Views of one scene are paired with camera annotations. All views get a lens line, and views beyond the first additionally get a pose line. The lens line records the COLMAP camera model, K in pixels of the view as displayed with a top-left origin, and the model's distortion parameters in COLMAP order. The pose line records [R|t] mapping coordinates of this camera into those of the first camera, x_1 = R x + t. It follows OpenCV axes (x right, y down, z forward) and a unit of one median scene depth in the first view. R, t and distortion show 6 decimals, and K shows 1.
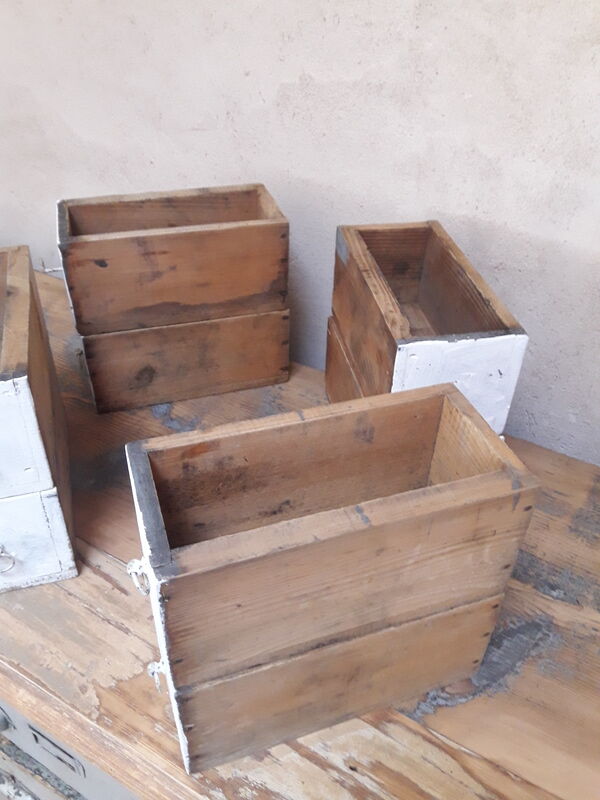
lens RADIAL K [[676.8, 0, 293.2], [0, 676.8, 400.0], [0, 0, 1]] dist [-0.006888, -0.038350]
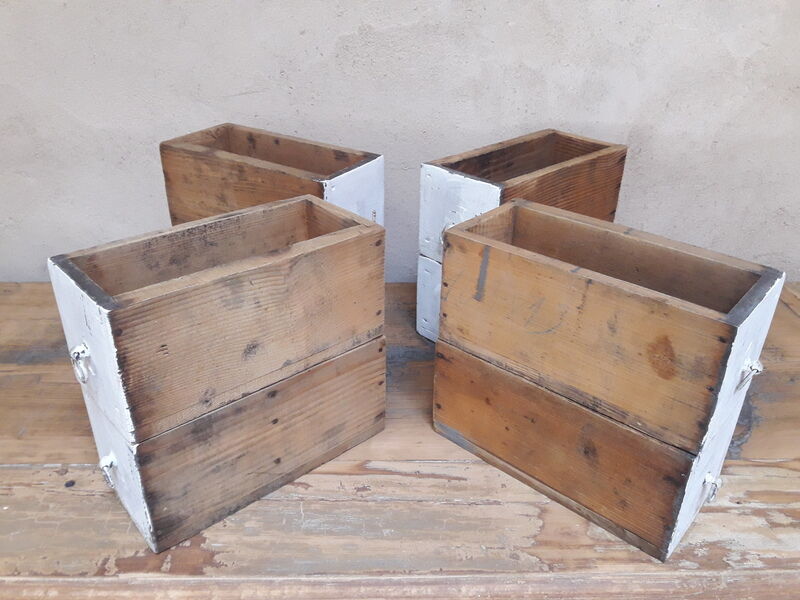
lens RADIAL K [[676.8, 0, 395.9], [0, 676.8, 304.0], [0, 0, 1]] dist [-0.006888, -0.038350]
pose [[0.852247, -0.259931, 0.453995, -0.648545], [0.325080, 0.943070, -0.070297, 0.065601], [-0.409876, 0.207495, 0.888227, 0.070871]]
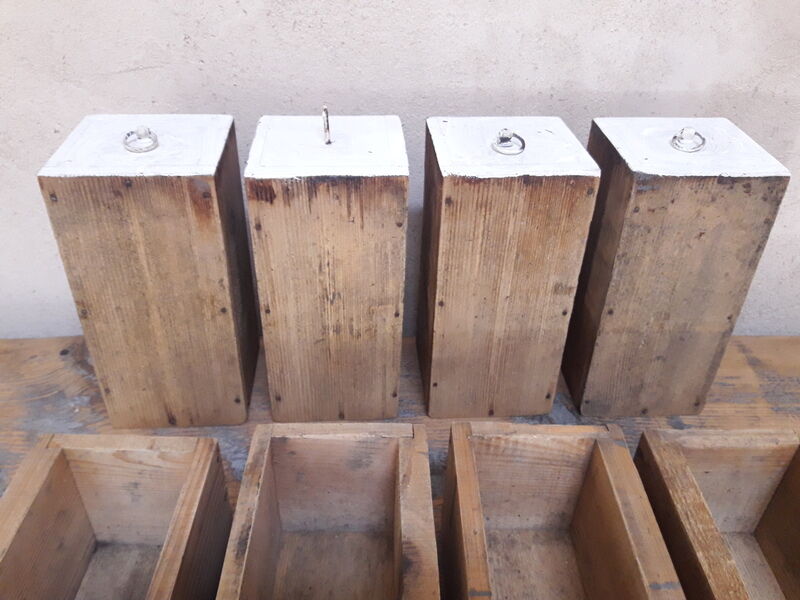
lens RADIAL K [[676.8, 0, 397.0], [0, 676.8, 299.3], [0, 0, 1]] dist [-0.006888, -0.038350]
pose [[0.846093, -0.308306, 0.434827, -0.373482], [0.324508, 0.945092, 0.038668, -0.152925], [-0.422874, 0.108388, 0.899683, 0.377753]]
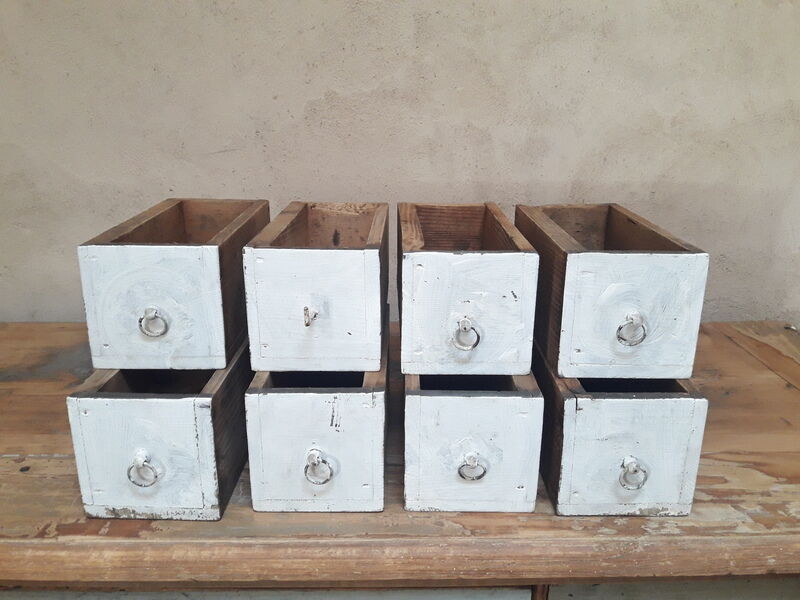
lens RADIAL K [[676.8, 0, 400.5], [0, 676.8, 298.5], [0, 0, 1]] dist [-0.006888, -0.038350]
pose [[0.854251, -0.177728, 0.488536, -0.641478], [0.328457, 0.912933, -0.242217, 0.268789], [-0.402952, 0.367377, 0.838250, 0.005028]]
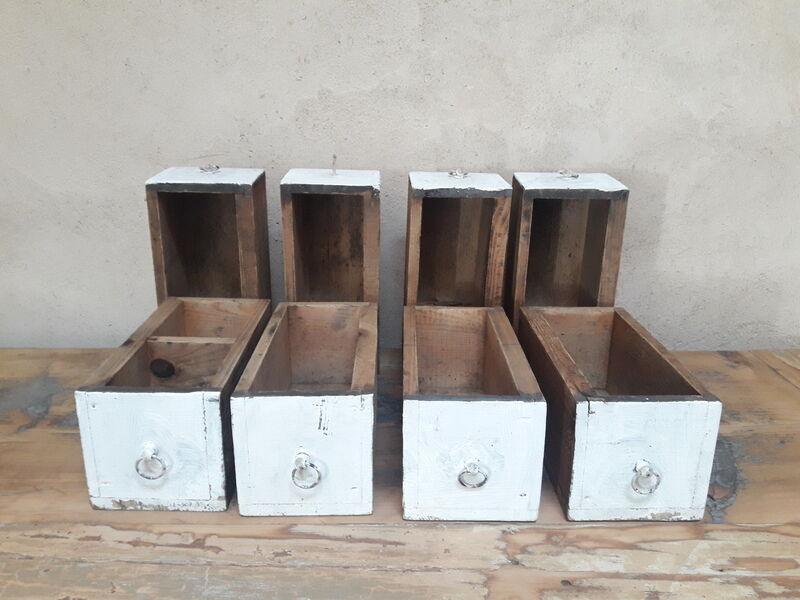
lens RADIAL K [[676.8, 0, 398.9], [0, 676.8, 297.9], [0, 0, 1]] dist [-0.006888, -0.038350]
pose [[0.856772, -0.174320, 0.485339, -0.553006], [0.323789, 0.914344, -0.243179, 0.182128], [-0.401376, 0.365497, 0.839827, 0.127451]]
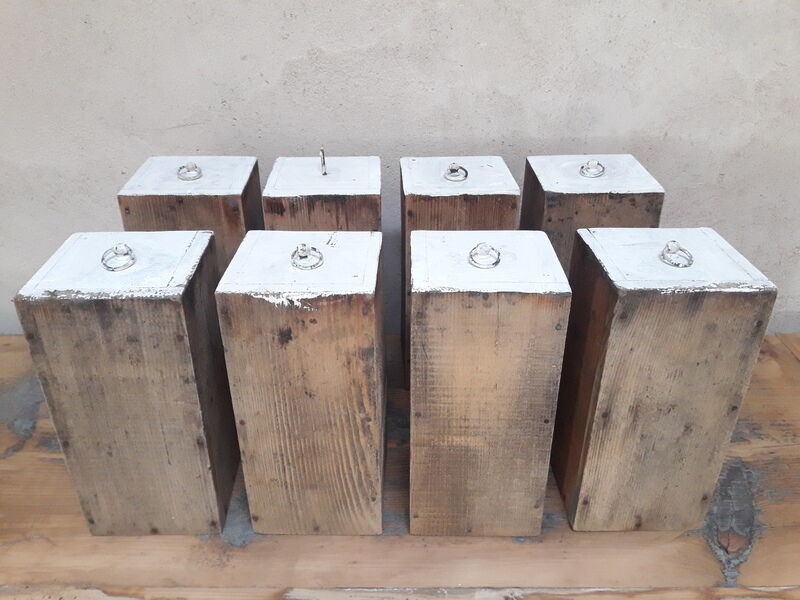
lens RADIAL K [[676.8, 0, 396.0], [0, 676.8, 300.1], [0, 0, 1]] dist [-0.006888, -0.038350]
pose [[0.864594, -0.269104, 0.424334, -0.449752], [0.323861, 0.944128, -0.061131, -0.036915], [-0.384175, 0.190279, 0.903440, 0.138956]]
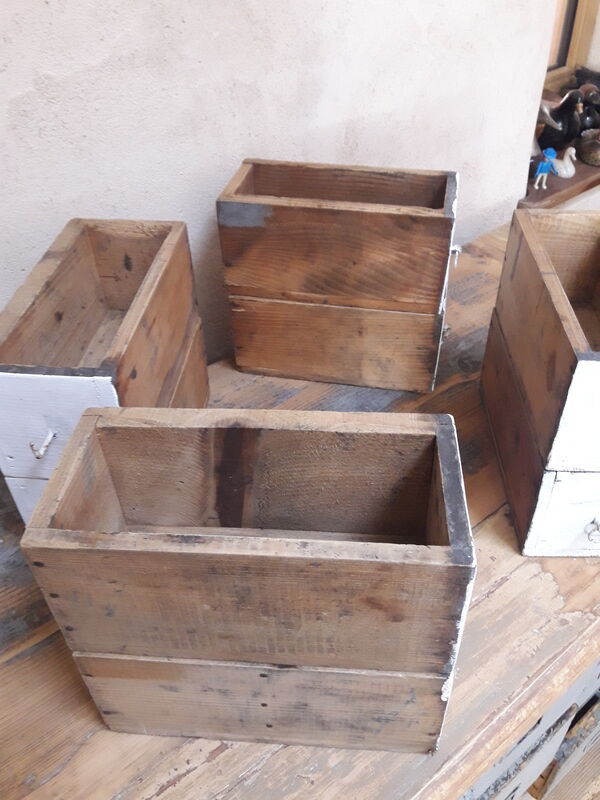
lens RADIAL K [[676.8, 0, 307.9], [0, 676.8, 400.5], [0, 0, 1]] dist [-0.006888, -0.038350]
pose [[0.366064, -0.633784, 0.681407, -0.743971], [0.596899, 0.721673, 0.350571, -0.329088], [-0.713939, 0.278400, 0.642483, 0.405423]]
